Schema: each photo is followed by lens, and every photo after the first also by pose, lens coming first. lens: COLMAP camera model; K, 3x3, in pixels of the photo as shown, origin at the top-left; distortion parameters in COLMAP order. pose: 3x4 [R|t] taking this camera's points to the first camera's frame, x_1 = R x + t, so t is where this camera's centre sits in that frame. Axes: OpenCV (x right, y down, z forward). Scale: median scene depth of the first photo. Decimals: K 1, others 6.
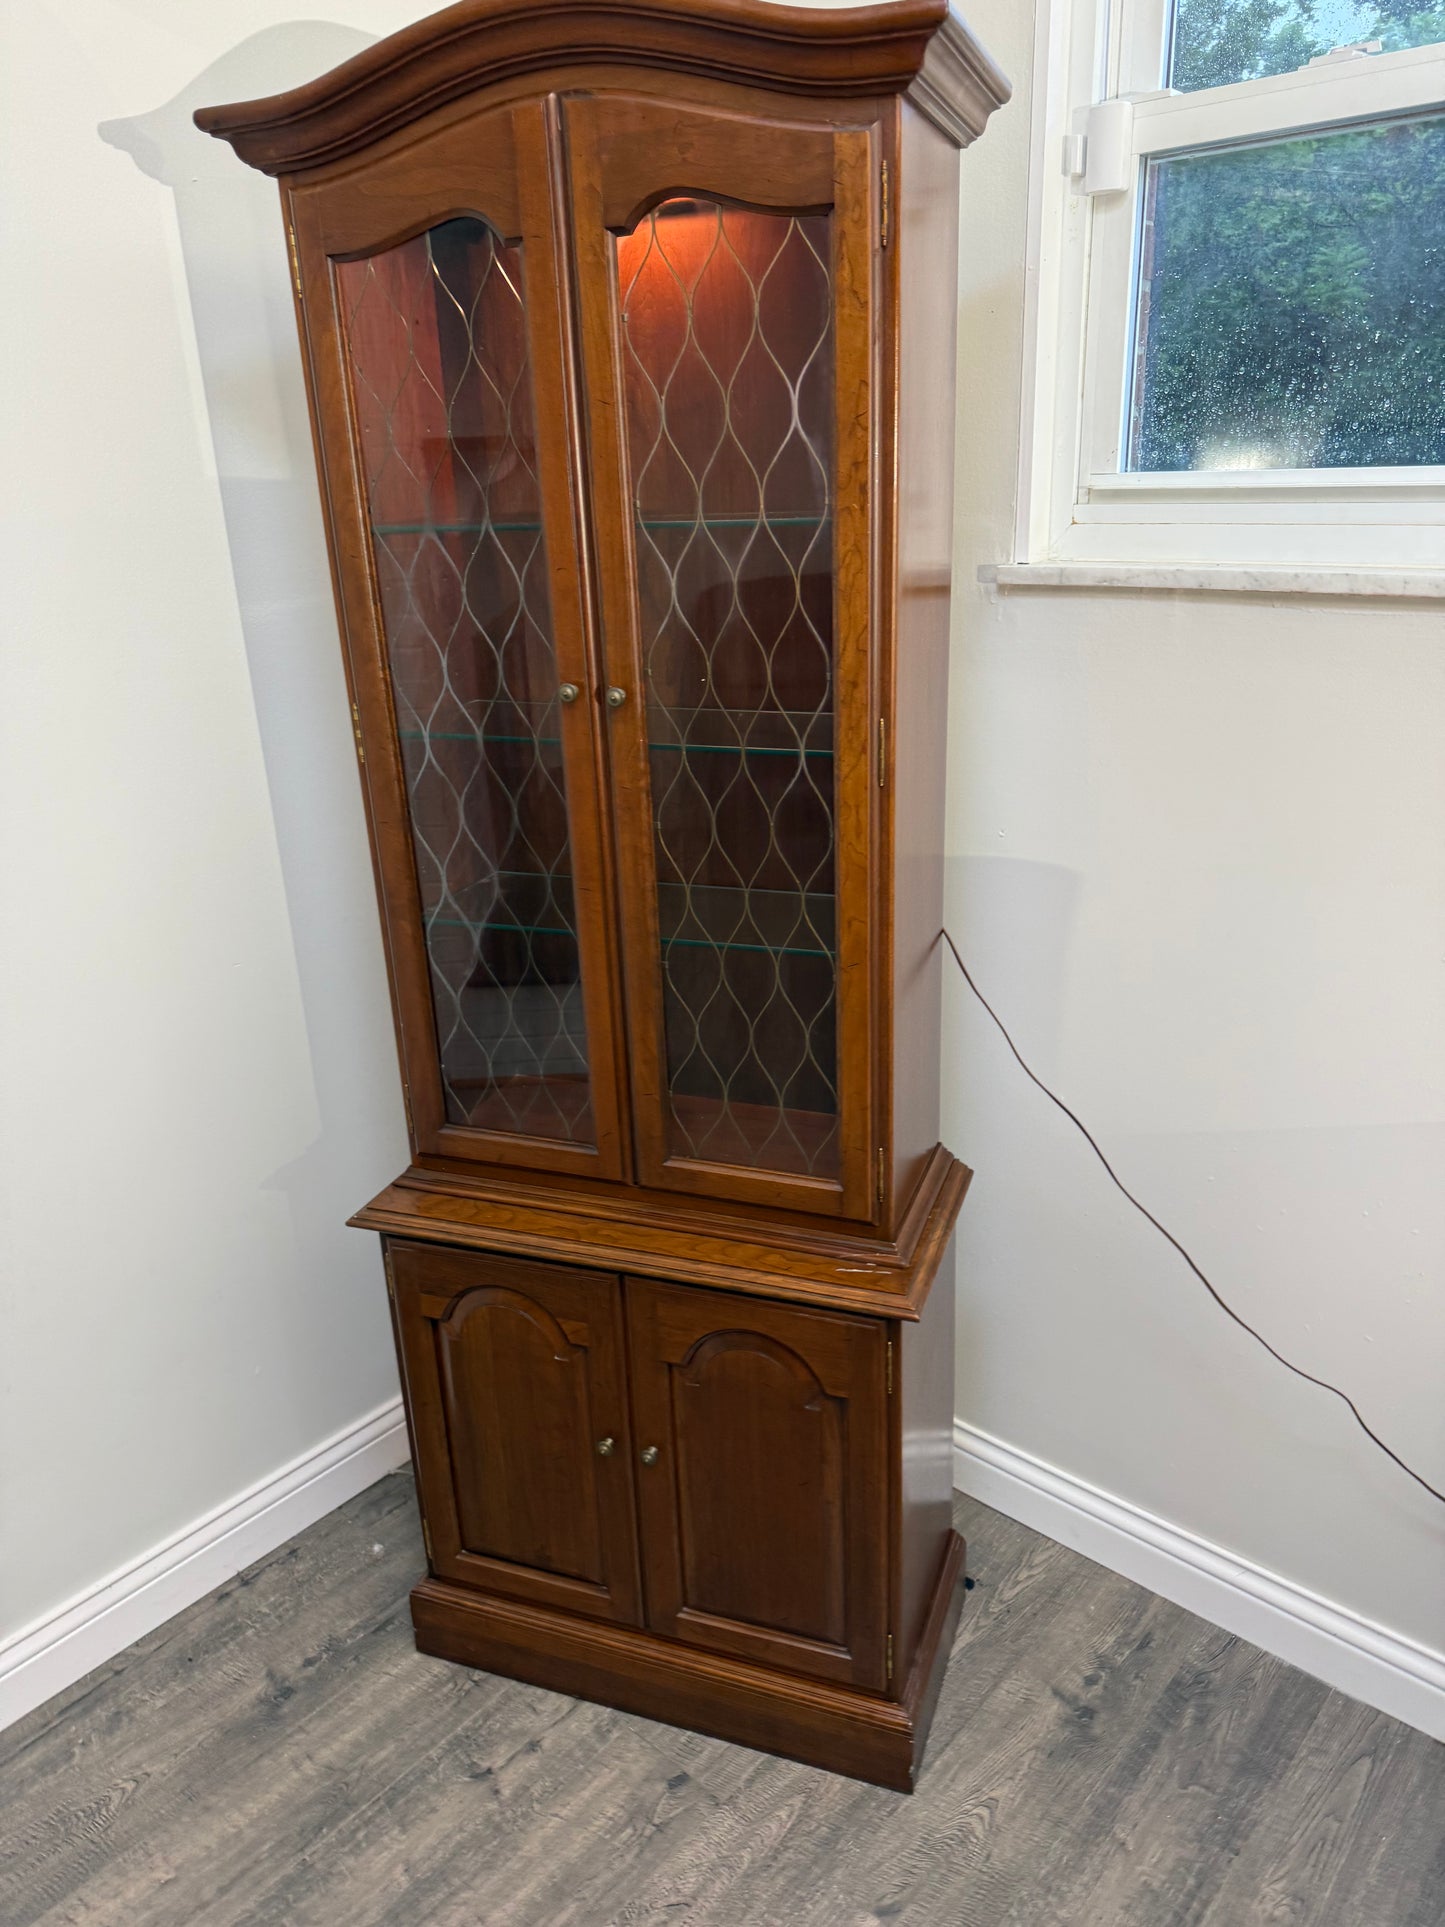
lens RADIAL K [[1396.3, 0, 722.6], [0, 1396.3, 964.8], [0, 0, 1]] dist [0.005818, -0.010110]
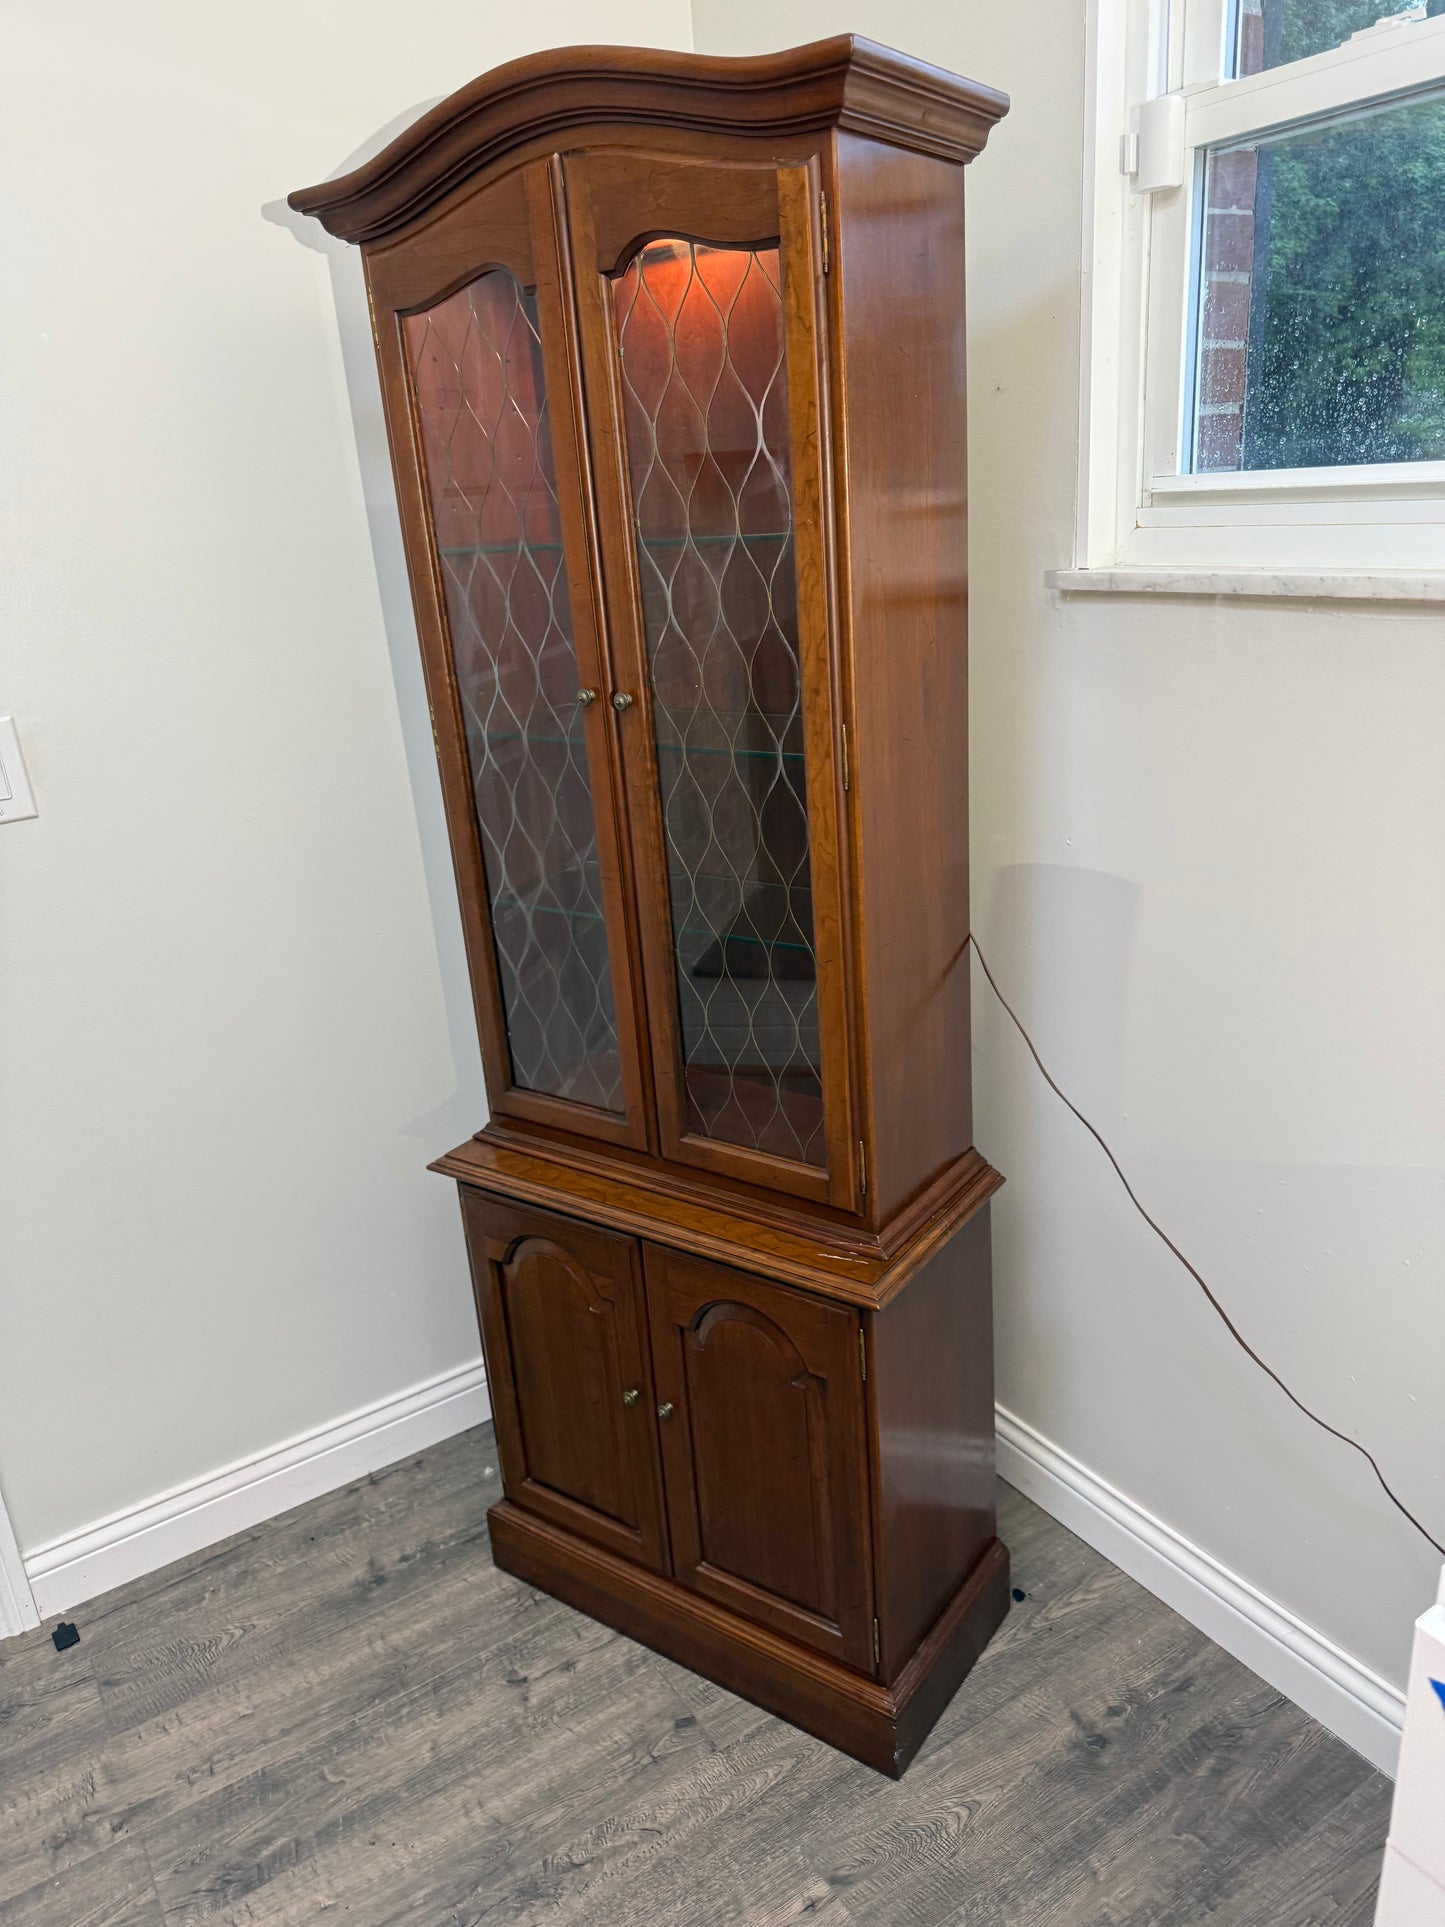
lens RADIAL K [[1394.3, 0, 712.9], [0, 1394.3, 970.9], [0, 0, 1]] dist [0.004868, -0.007832]
pose [[0.962190, 0.059946, -0.265702, 0.244611], [-0.058994, 0.998191, 0.011569, 0.000342], [0.265915, 0.004544, 0.963986, -0.019889]]
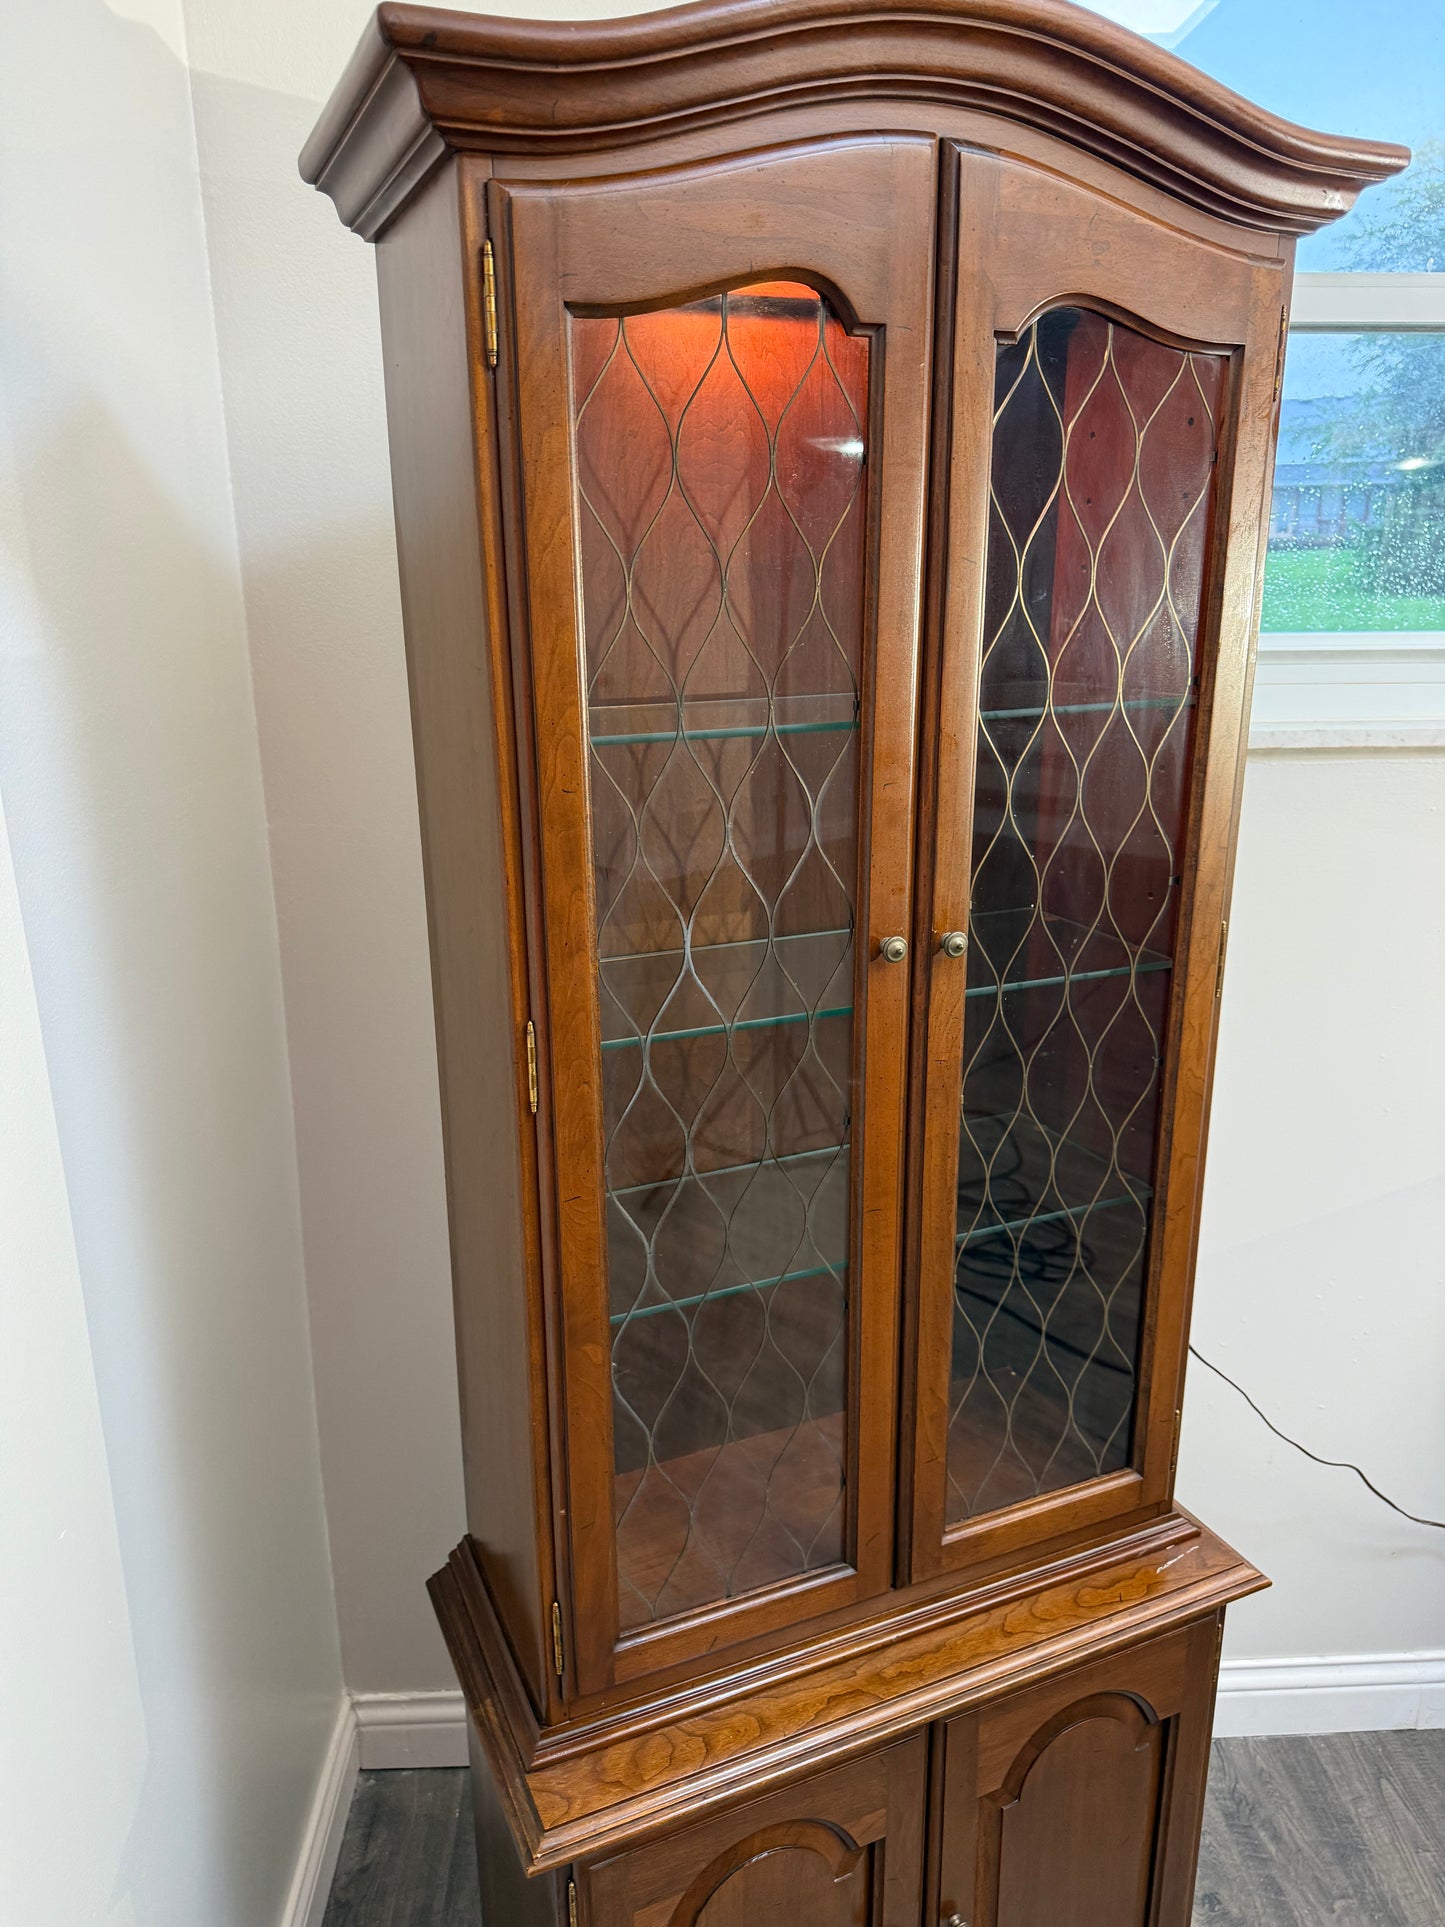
lens RADIAL K [[1396.3, 0, 722.6], [0, 1396.3, 964.8], [0, 0, 1]] dist [0.005818, -0.010110]
pose [[0.715624, -0.167871, 0.678013, -0.558012], [0.224480, 0.974469, 0.004338, -0.179939], [-0.661431, 0.149096, 0.735037, 0.456299]]
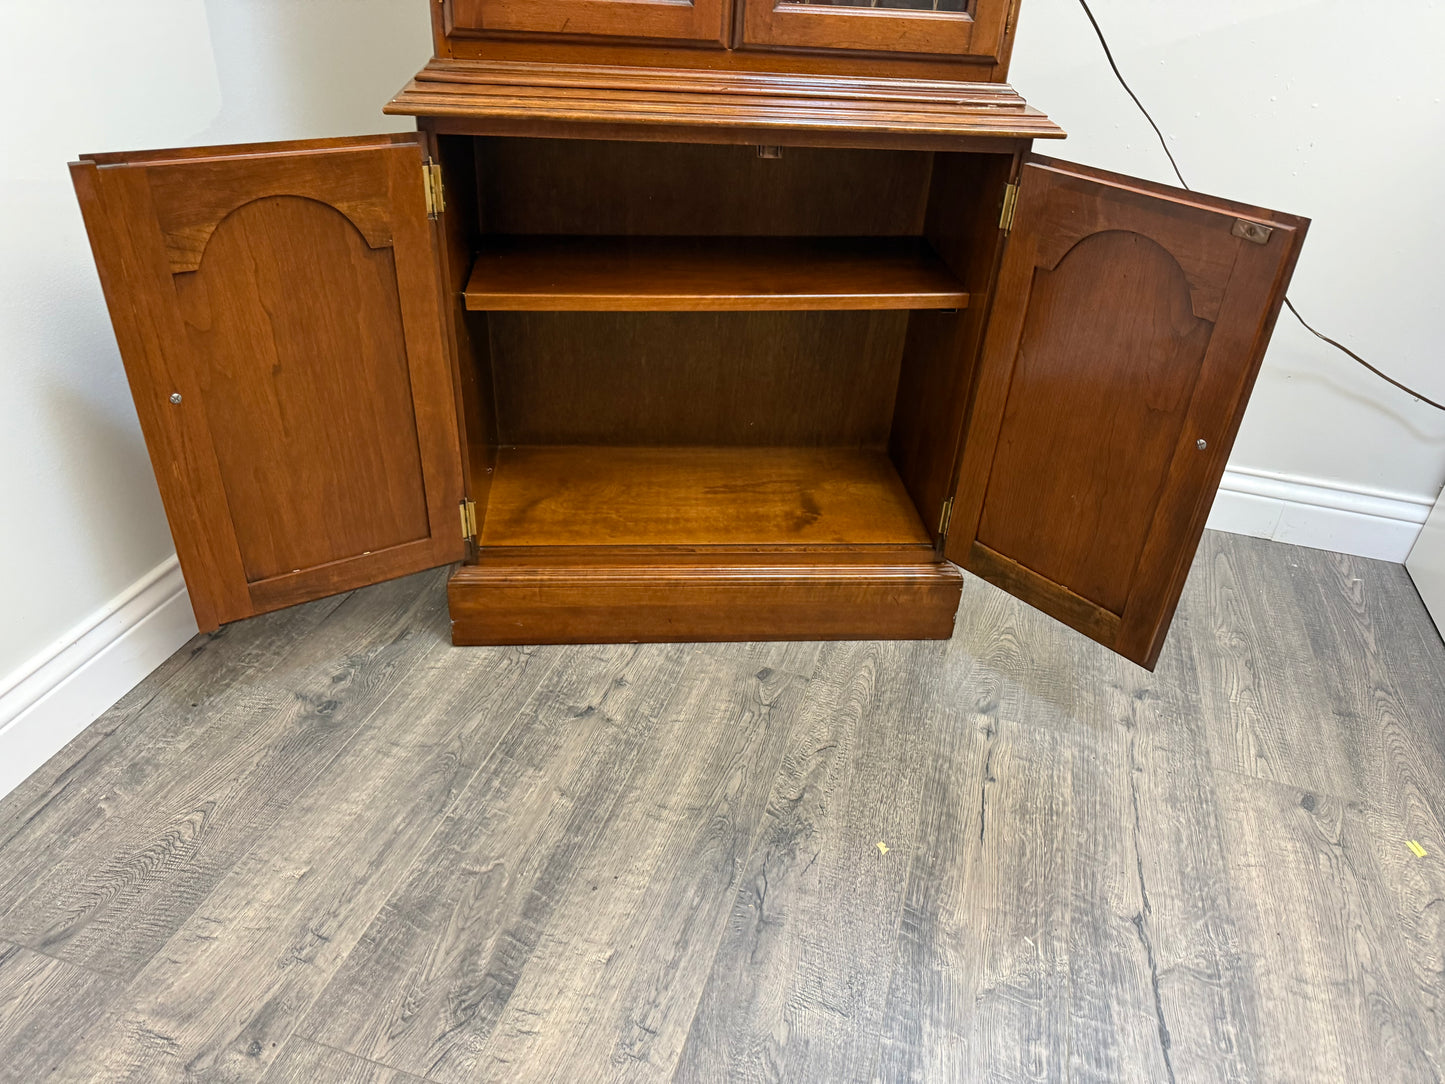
lens RADIAL K [[1037.0, 0, 724.9], [0, 1037.0, 548.9], [0, 0, 1]] dist [0.101102, -0.167776]
pose [[0.898534, -0.153145, 0.411319, -0.392246], [0.064760, 0.973153, 0.220860, 0.318583], [-0.434100, -0.171813, 0.884329, 0.323236]]
